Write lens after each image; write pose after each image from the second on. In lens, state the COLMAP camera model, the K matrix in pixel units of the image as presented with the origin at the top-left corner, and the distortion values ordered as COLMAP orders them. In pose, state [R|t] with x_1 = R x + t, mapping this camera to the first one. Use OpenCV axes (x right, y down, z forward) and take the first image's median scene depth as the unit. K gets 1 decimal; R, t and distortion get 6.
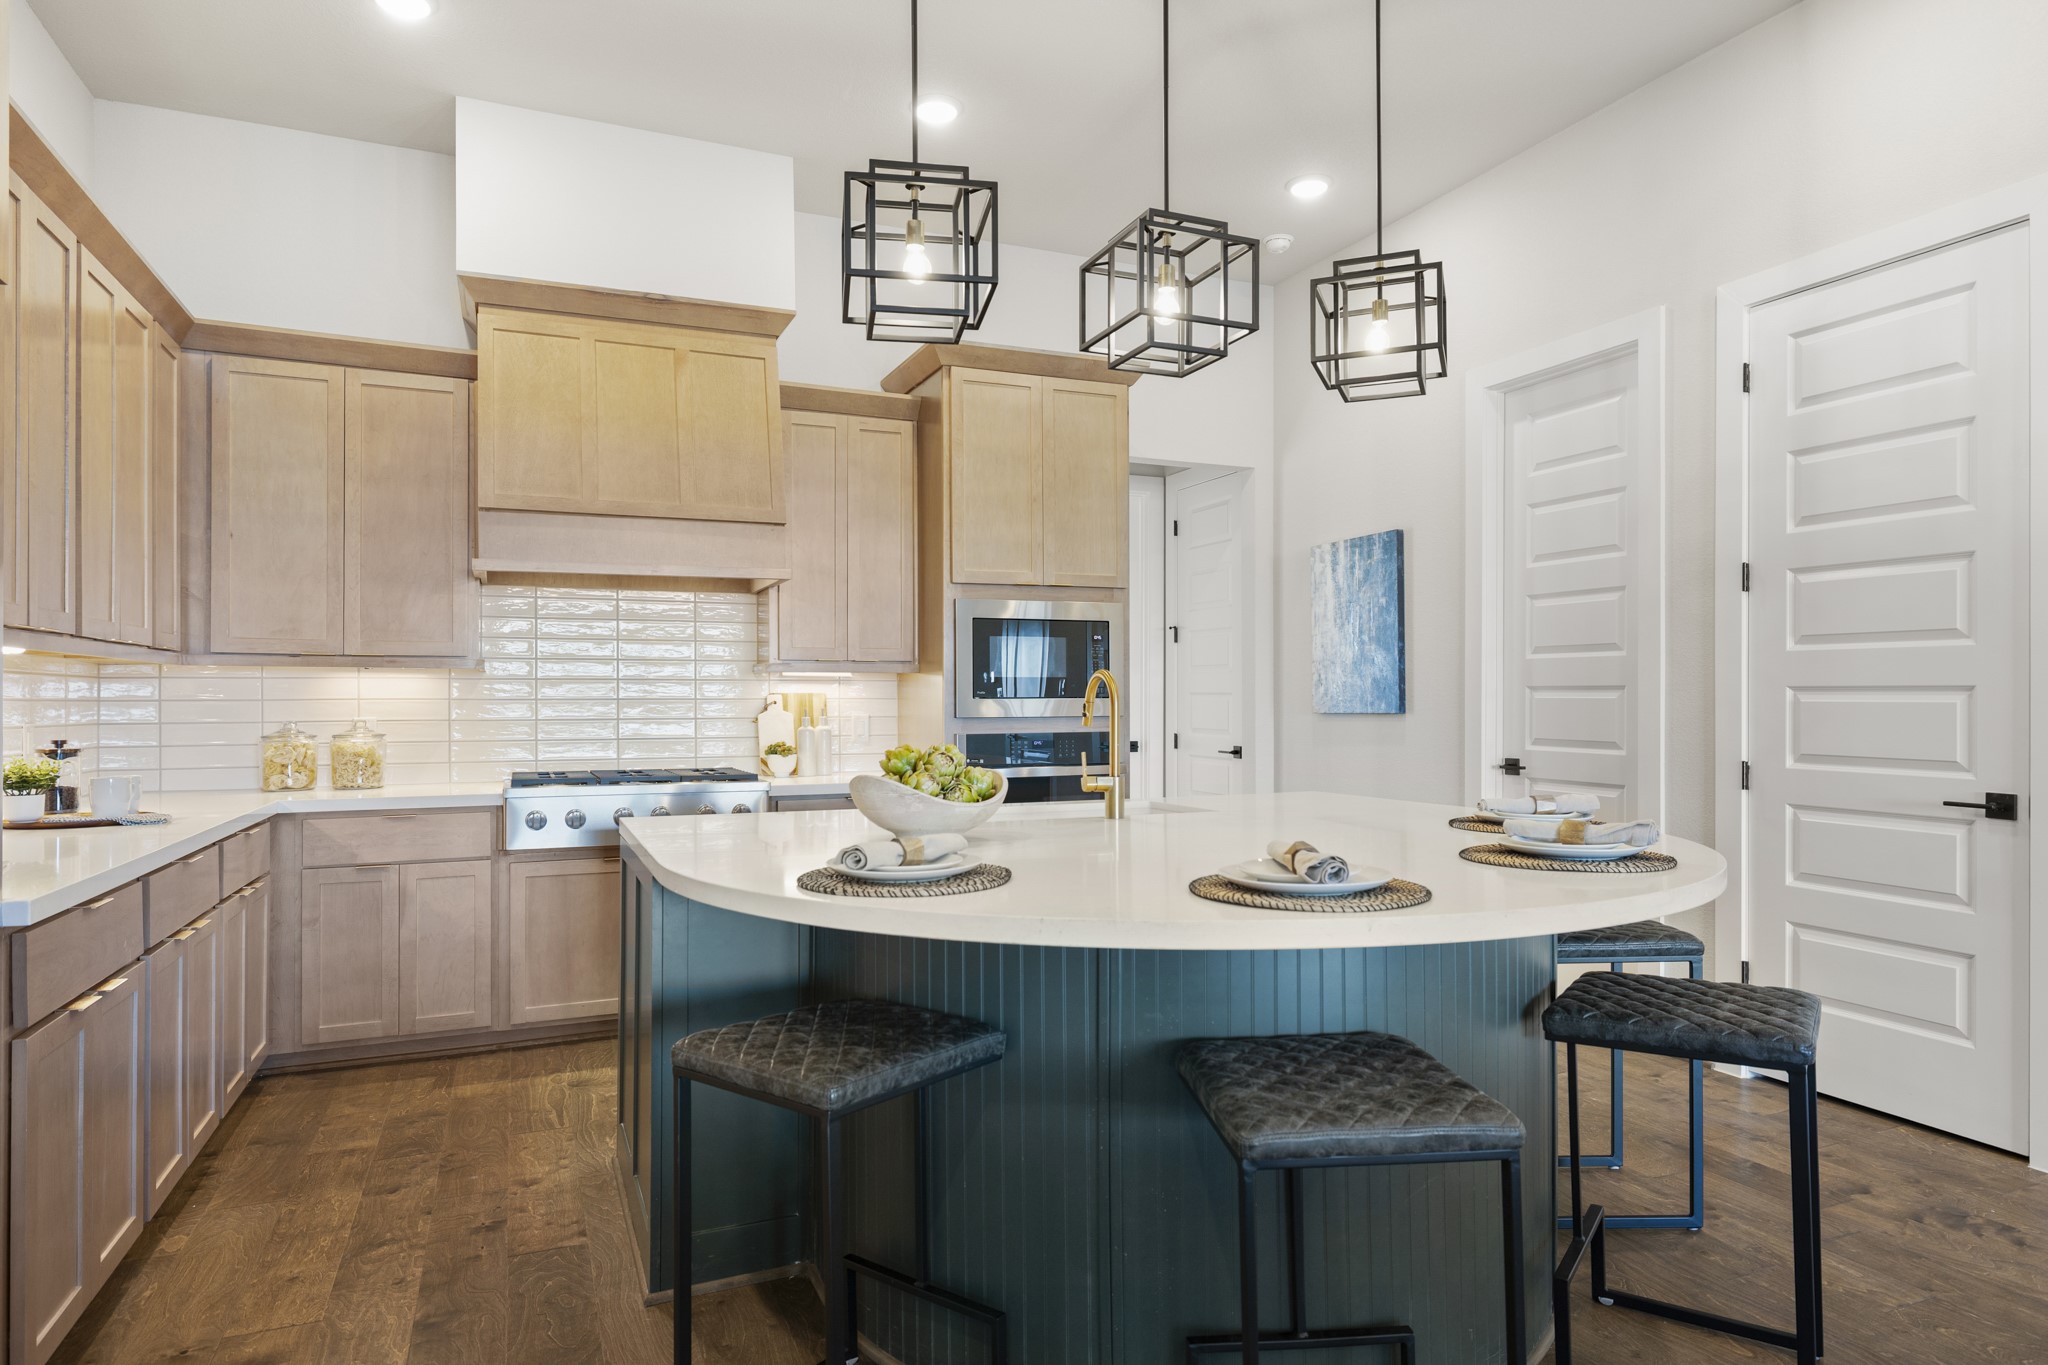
lens RADIAL K [[1190.0, 0, 1024.0], [0, 1190.0, 682.5], [0, 0, 1]] dist [-0.001793, -0.000348]
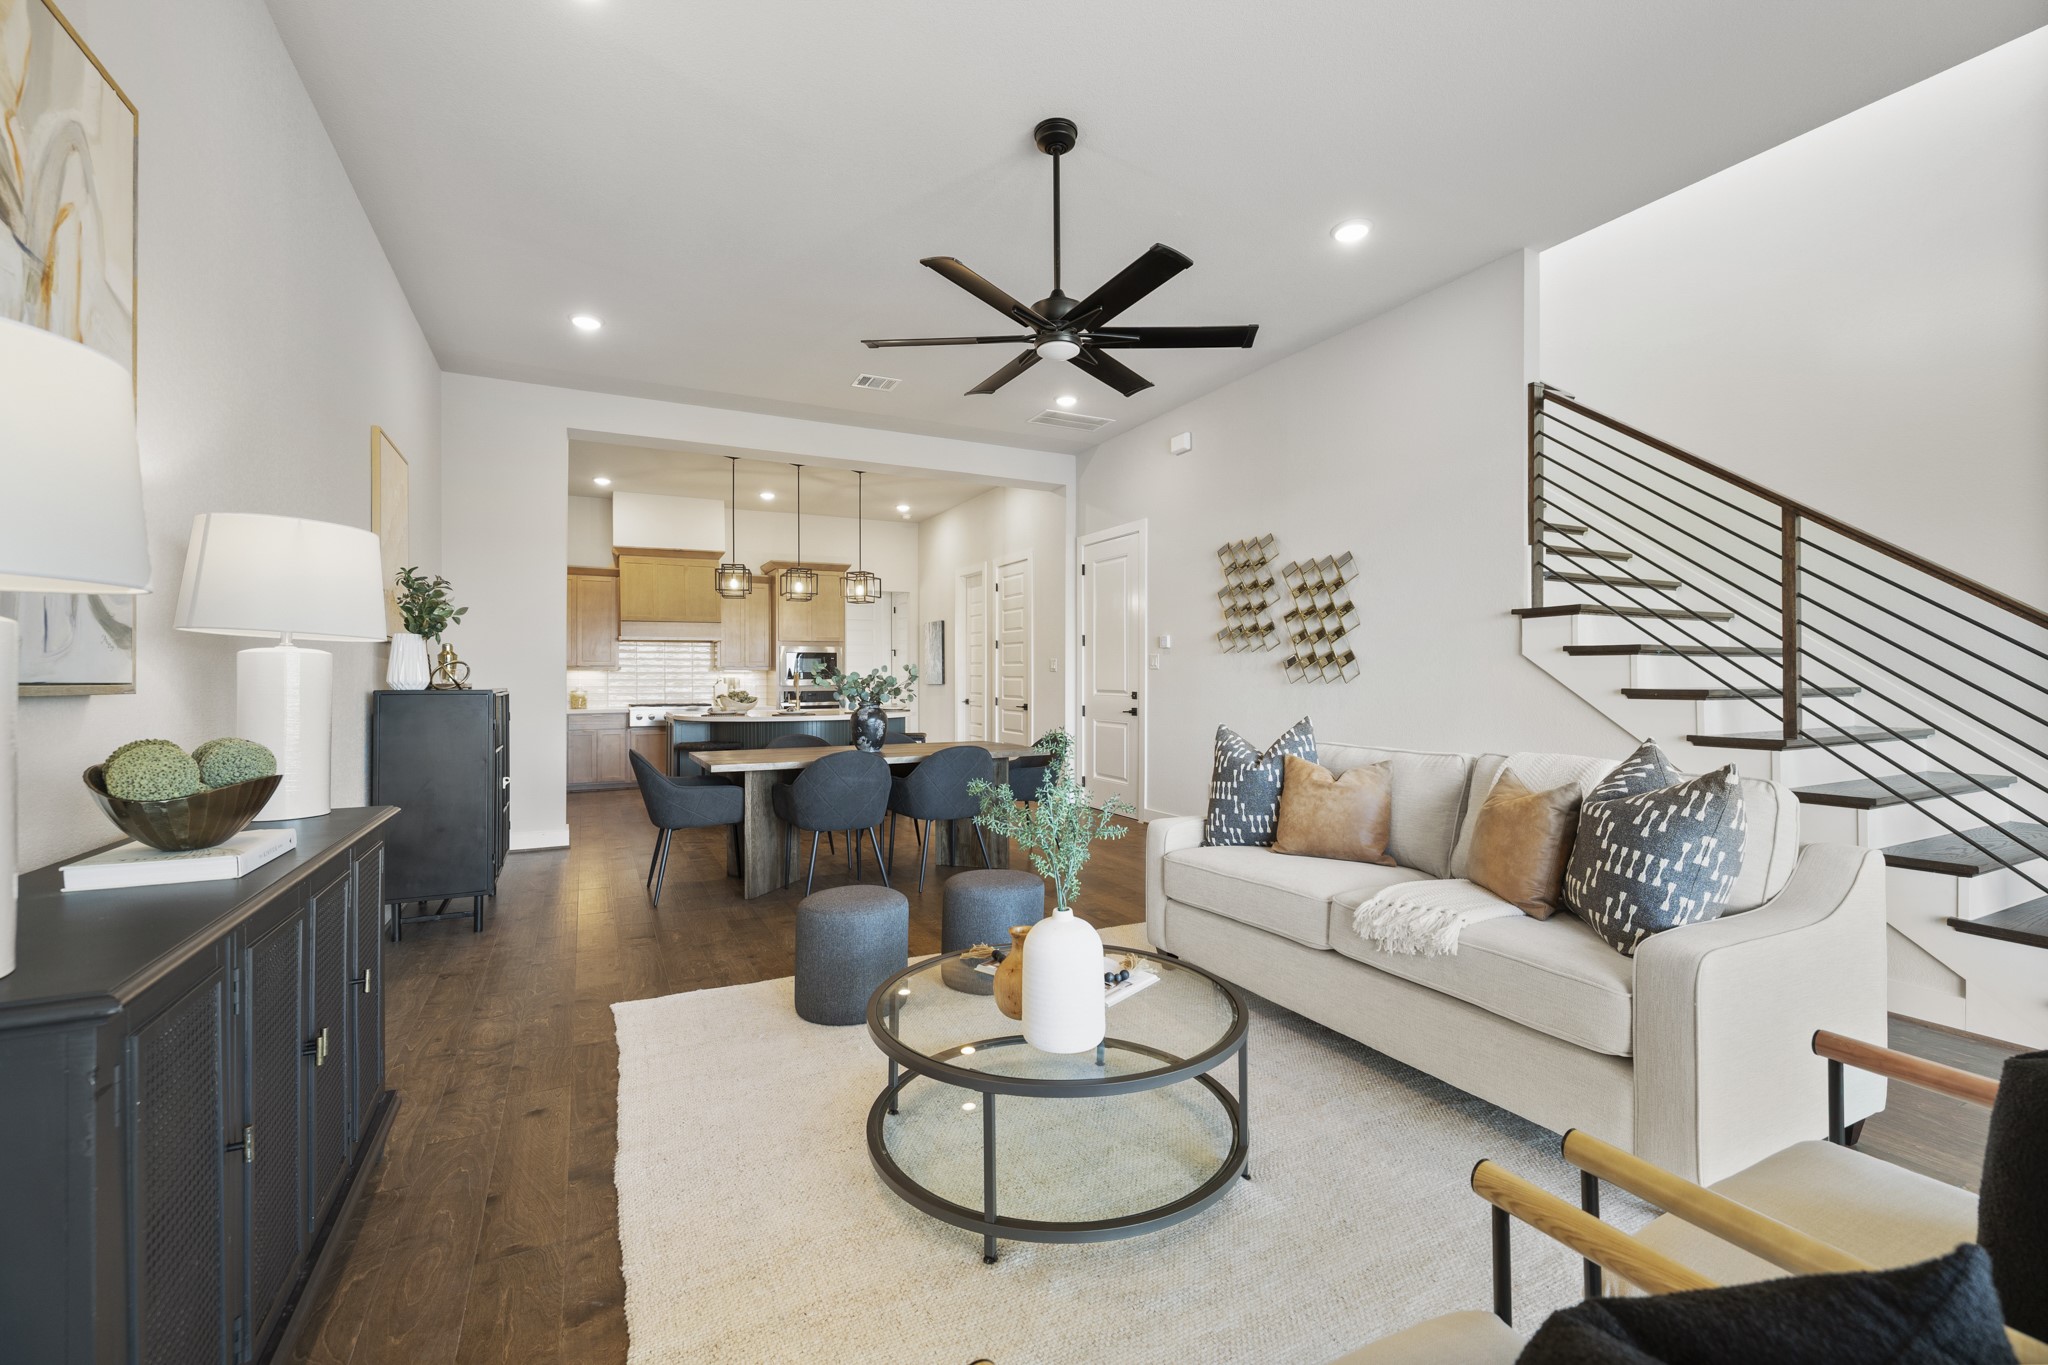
lens RADIAL K [[861.9, 0, 1024.0], [0, 861.9, 682.5], [0, 0, 1]] dist [0.000101, 0.000022]
pose [[0.997498, 0.002757, 0.070643, 0.455671], [-0.004136, 0.999804, 0.019380, -0.026990], [-0.070576, -0.019624, 0.997313, -1.371494]]
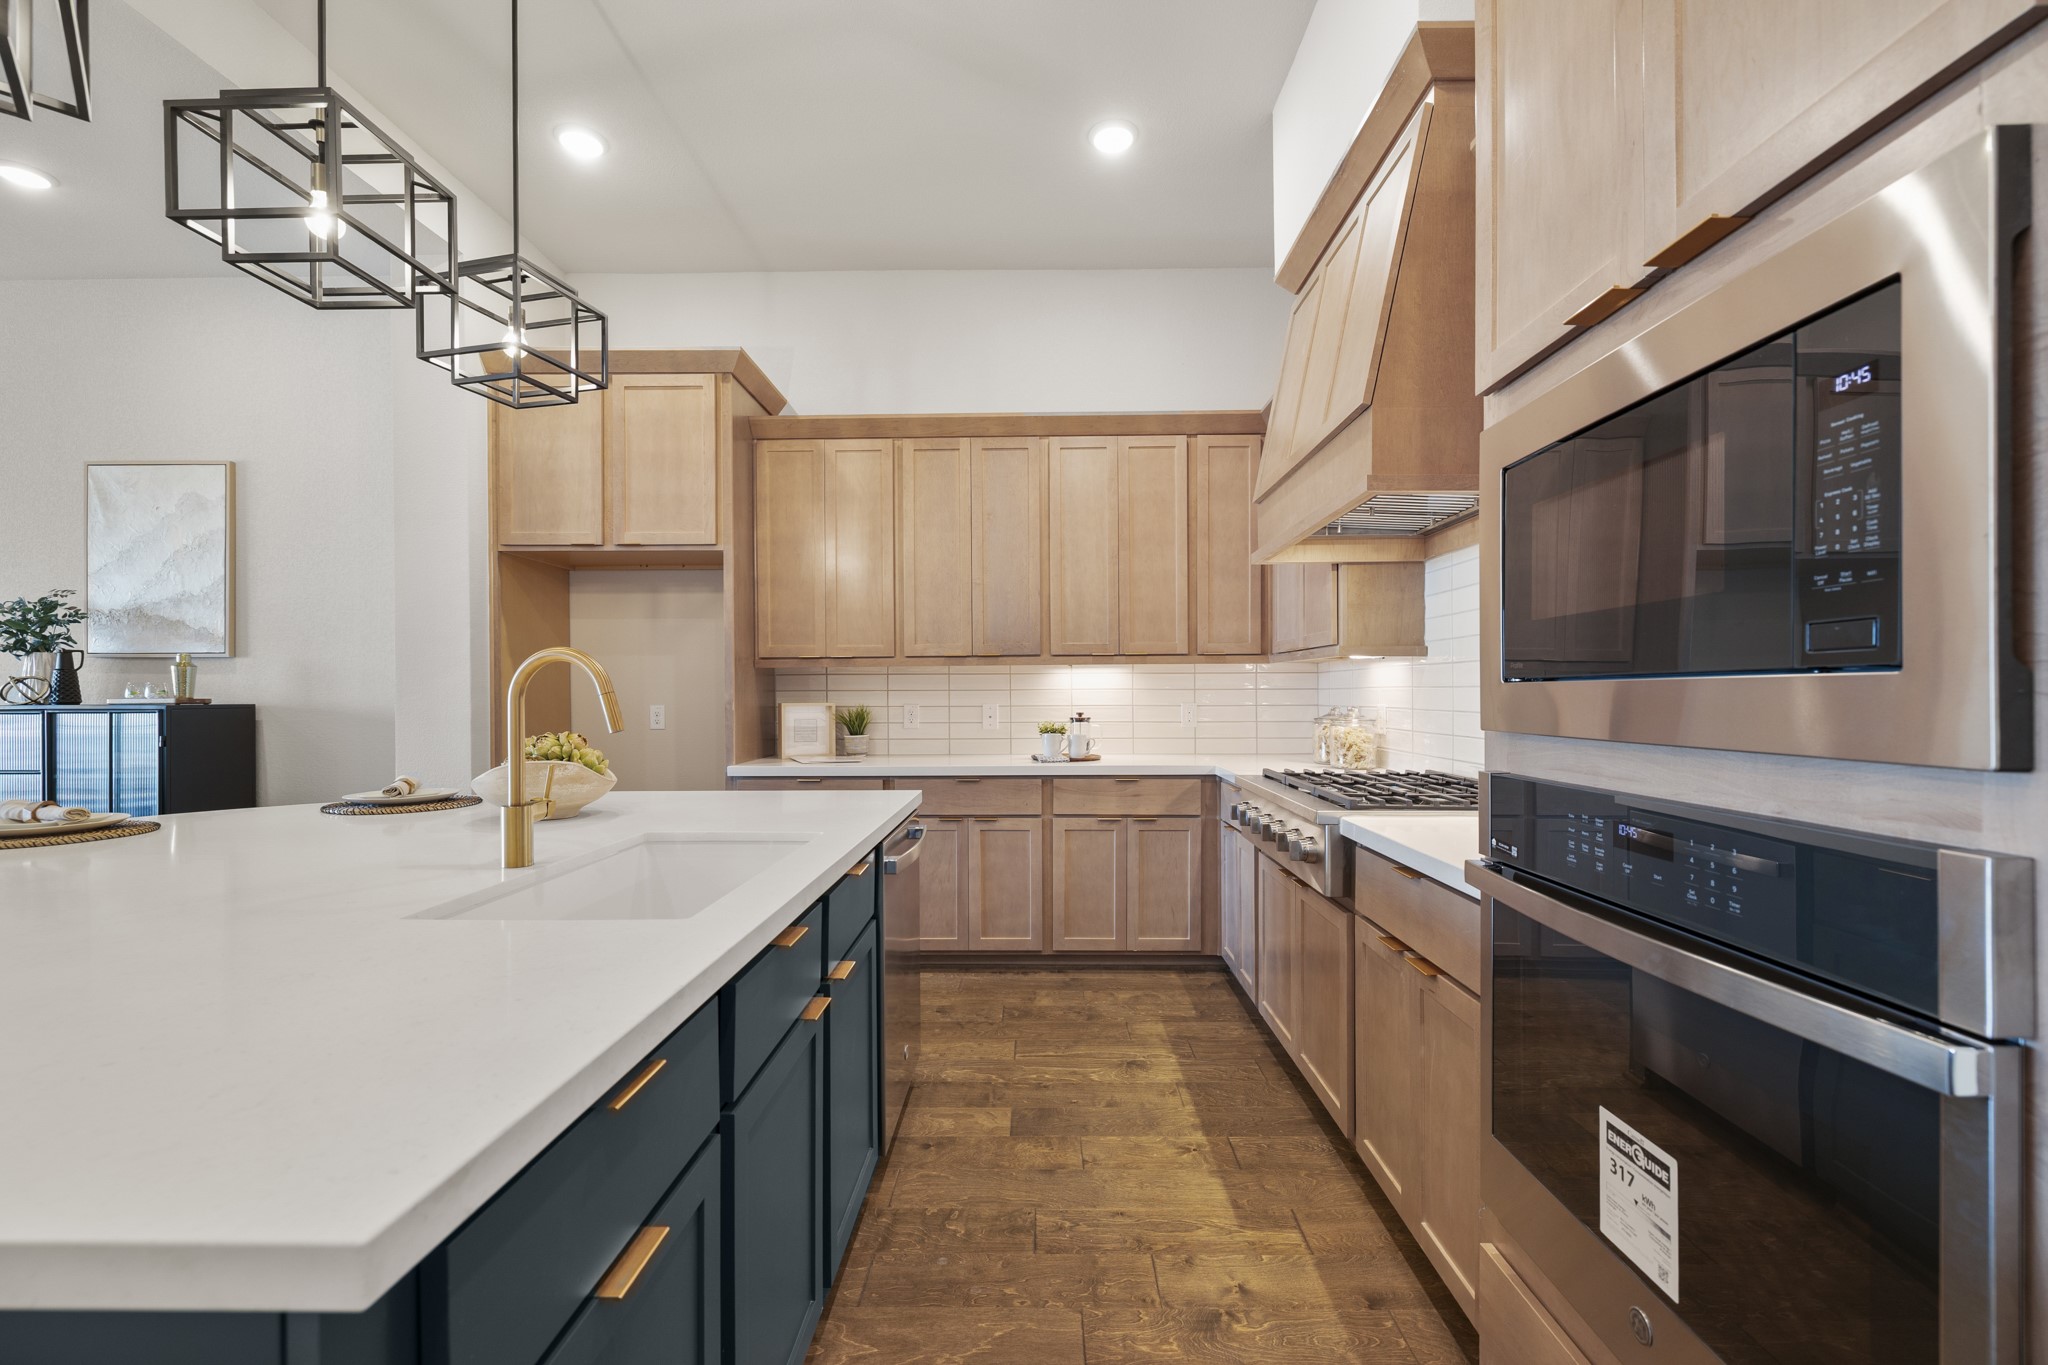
lens RADIAL K [[878.2, 0, 1024.0], [0, 878.2, 682.5], [0, 0, 1]] dist [0.000076, 0.000006]
pose [[-0.404809, 0.000732, -0.914401, 0.369095], [0.018635, 0.999799, -0.007450, 0.013046], [0.914211, -0.020055, -0.404741, 1.269618]]
